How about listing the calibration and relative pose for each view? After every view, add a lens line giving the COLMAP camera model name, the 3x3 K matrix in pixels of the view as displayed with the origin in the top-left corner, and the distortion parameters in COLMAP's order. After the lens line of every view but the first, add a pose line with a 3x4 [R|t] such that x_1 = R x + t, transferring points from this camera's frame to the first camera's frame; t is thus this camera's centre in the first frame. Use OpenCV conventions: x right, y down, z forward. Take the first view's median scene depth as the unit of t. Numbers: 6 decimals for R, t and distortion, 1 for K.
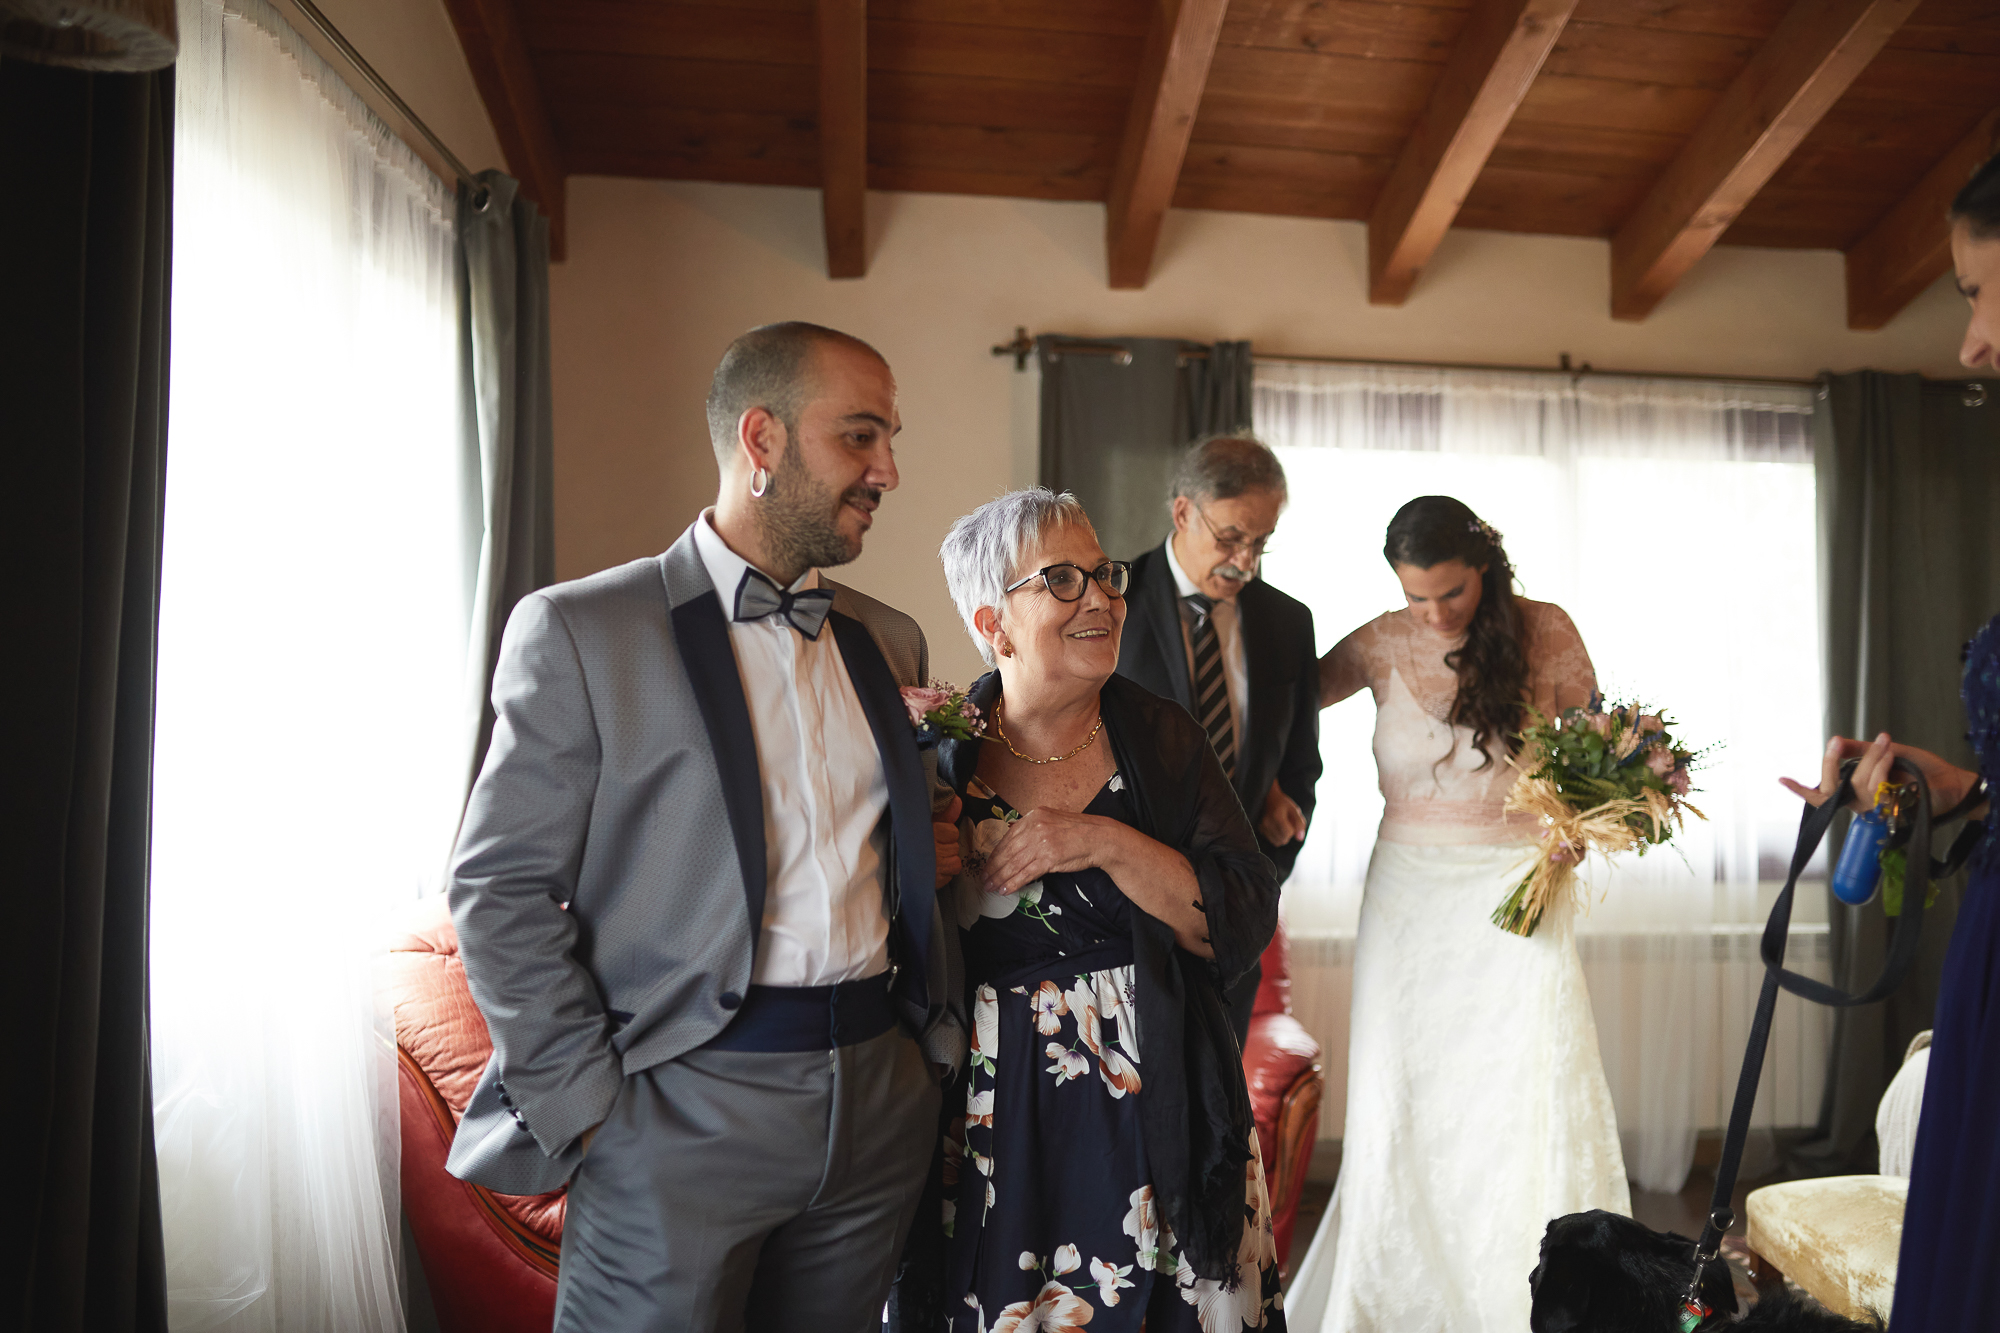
lens RADIAL K [[1951.1, 0, 1002.2], [0, 1951.1, 685.9], [0, 0, 1]] dist [-0.055865, 0.109329]
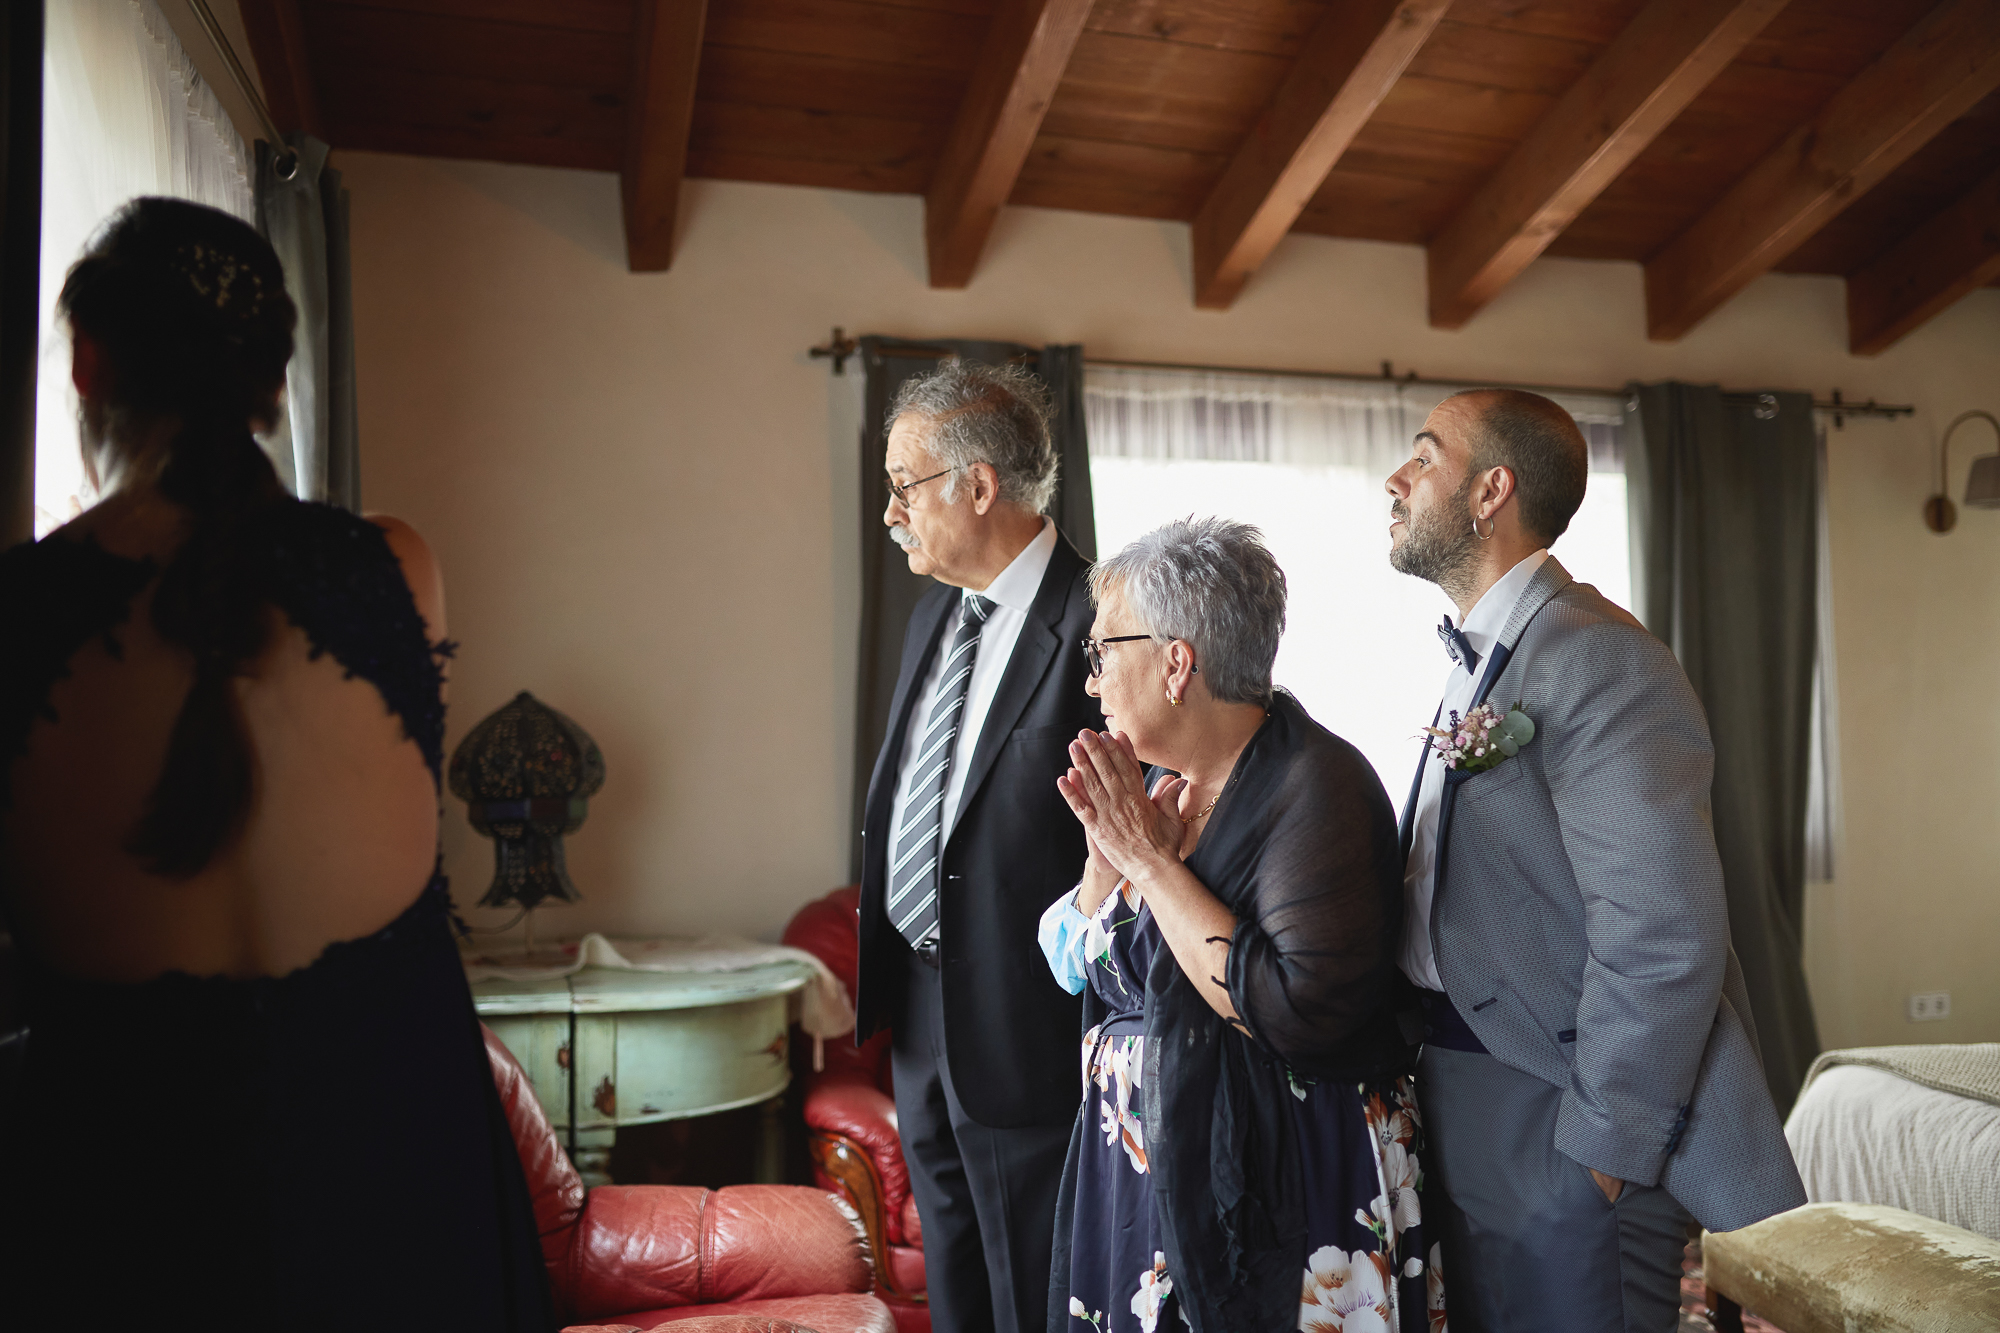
lens RADIAL K [[1951.1, 0, 1002.2], [0, 1951.1, 685.9], [0, 0, 1]] dist [-0.055865, 0.109329]
pose [[0.983547, -0.019547, 0.179593, -0.085591], [0.020749, 0.999773, -0.004816, -0.007594], [-0.179459, 0.008464, 0.983729, 0.076586]]
